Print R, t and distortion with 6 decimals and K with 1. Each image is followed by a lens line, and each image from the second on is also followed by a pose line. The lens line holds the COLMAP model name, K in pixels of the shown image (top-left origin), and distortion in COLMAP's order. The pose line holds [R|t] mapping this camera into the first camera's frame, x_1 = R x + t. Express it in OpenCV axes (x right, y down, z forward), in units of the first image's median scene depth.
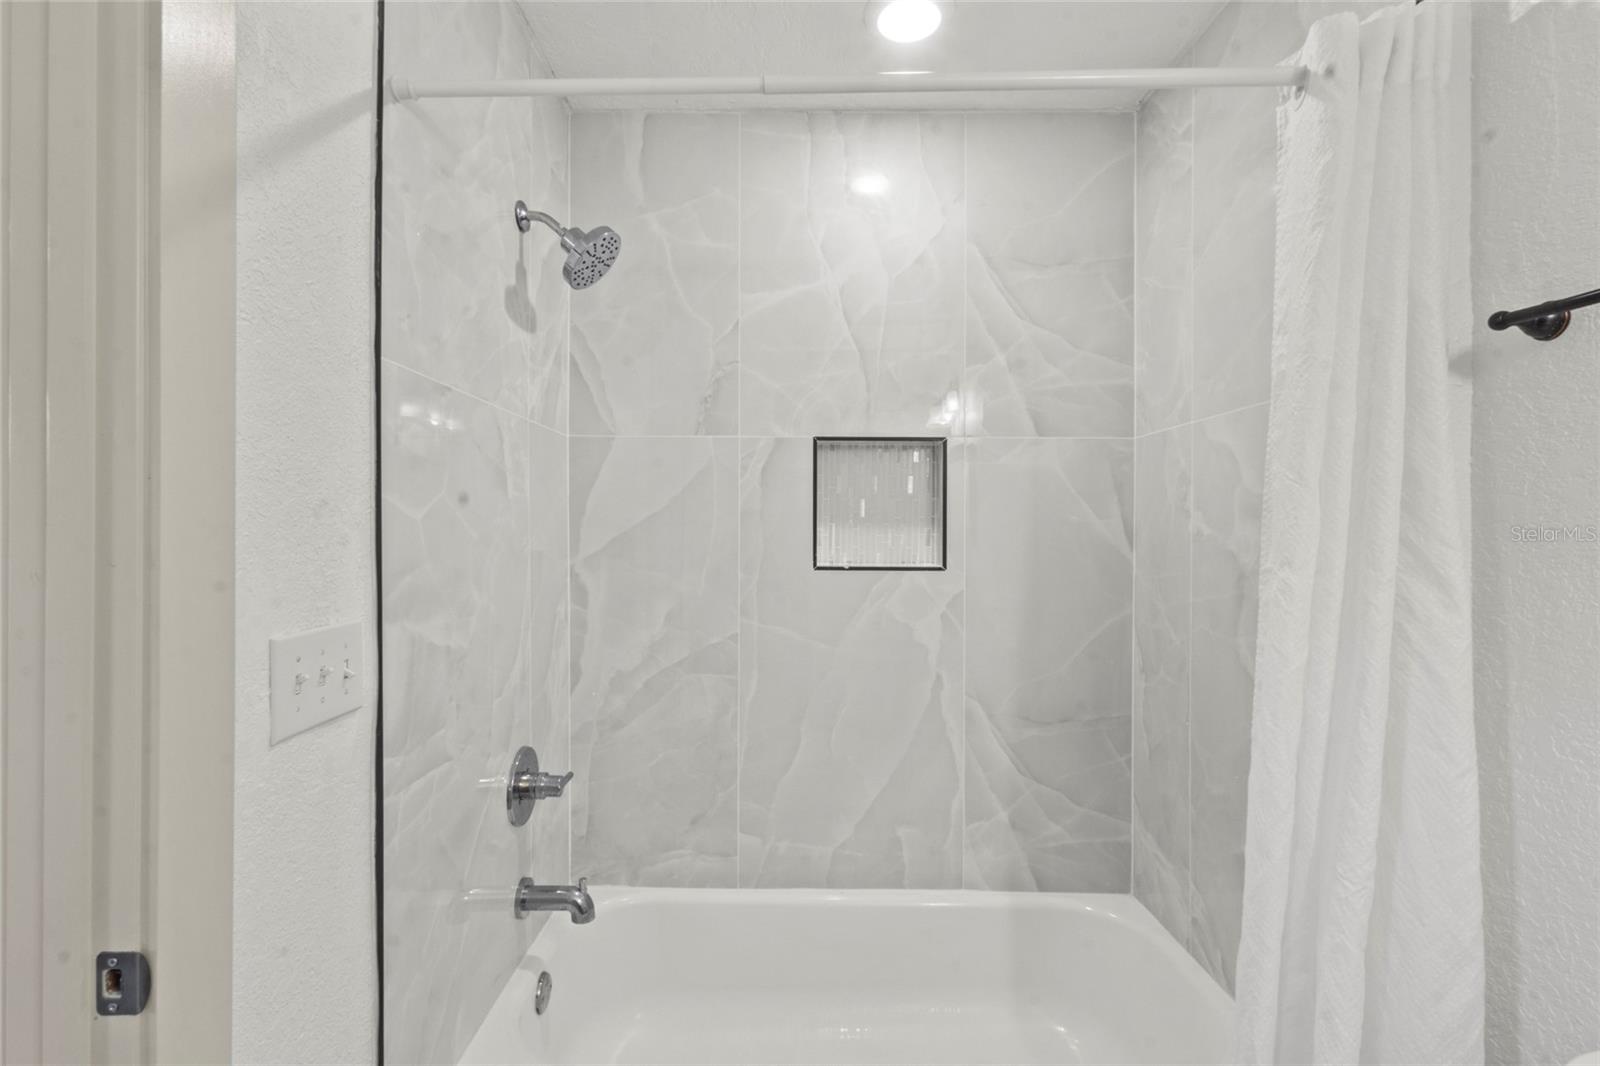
lens RADIAL K [[735.8, 0, 795.1], [0, 735.8, 528.9], [0, 0, 1]] dist [0.001263, 0.000167]
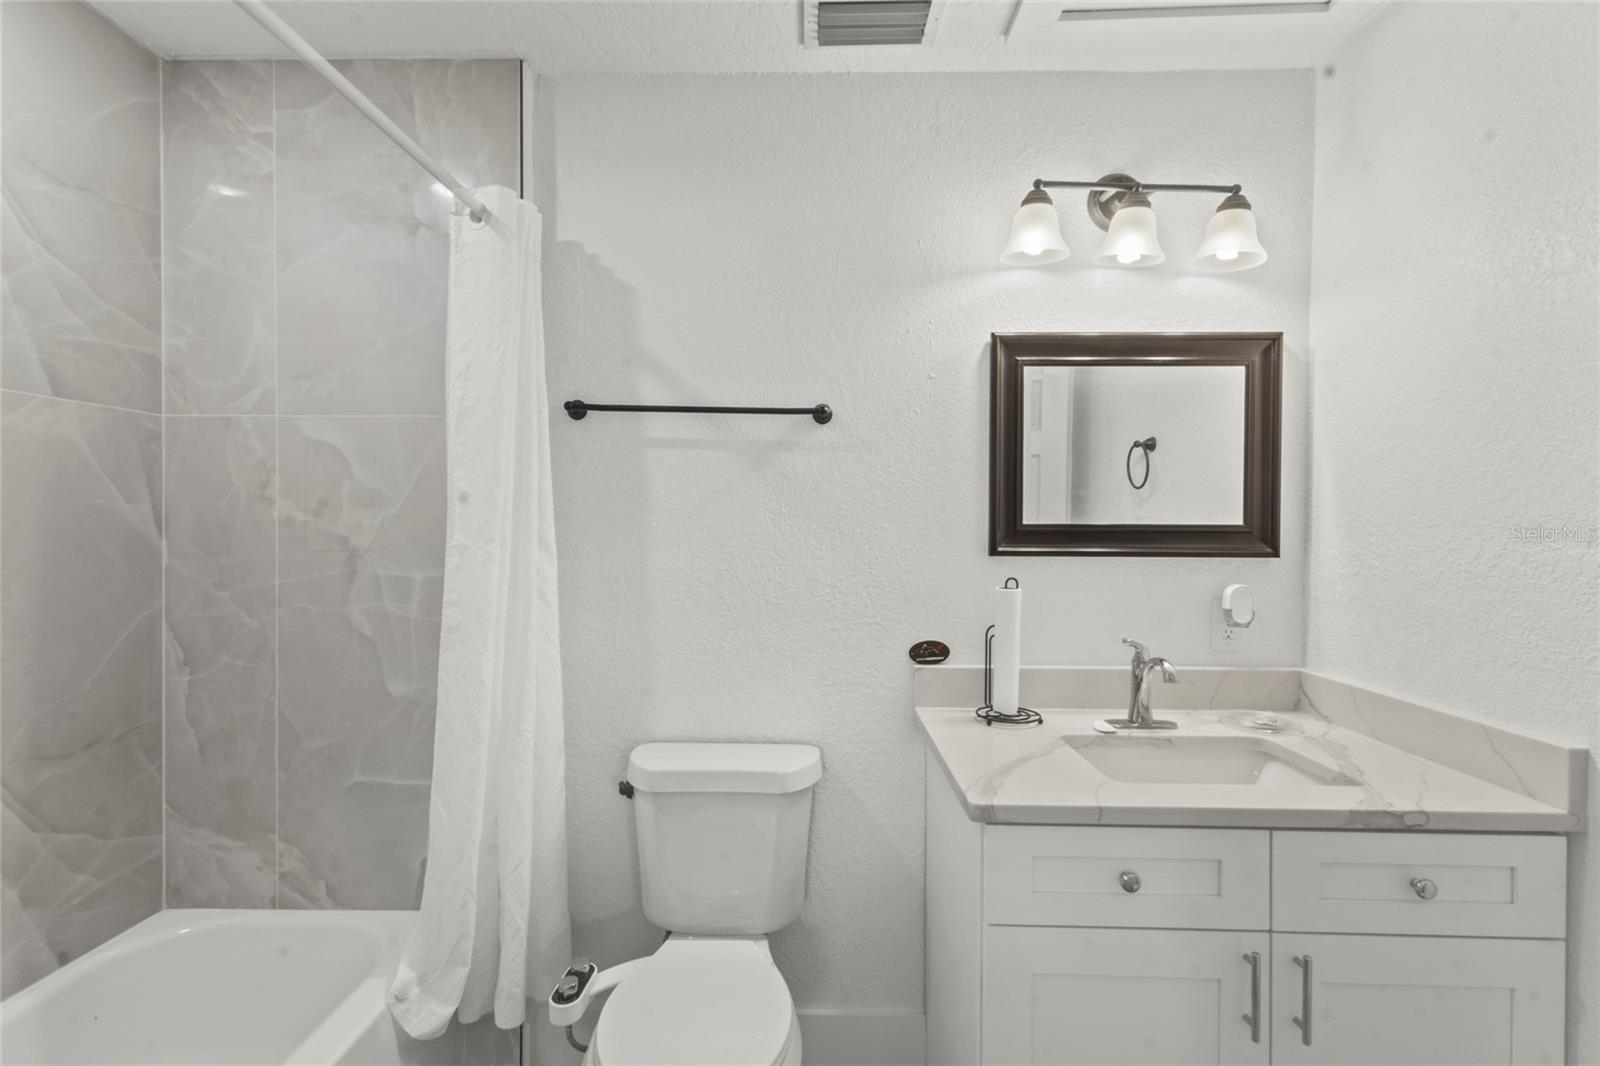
lens RADIAL K [[735.8, 0, 795.1], [0, 735.8, 528.9], [0, 0, 1]] dist [0.001263, 0.000167]
pose [[0.026737, -0.011982, 0.999571, -0.440269], [-0.008464, 0.999890, 0.012212, 0.000206], [-0.999607, -0.008787, 0.026632, 0.185895]]
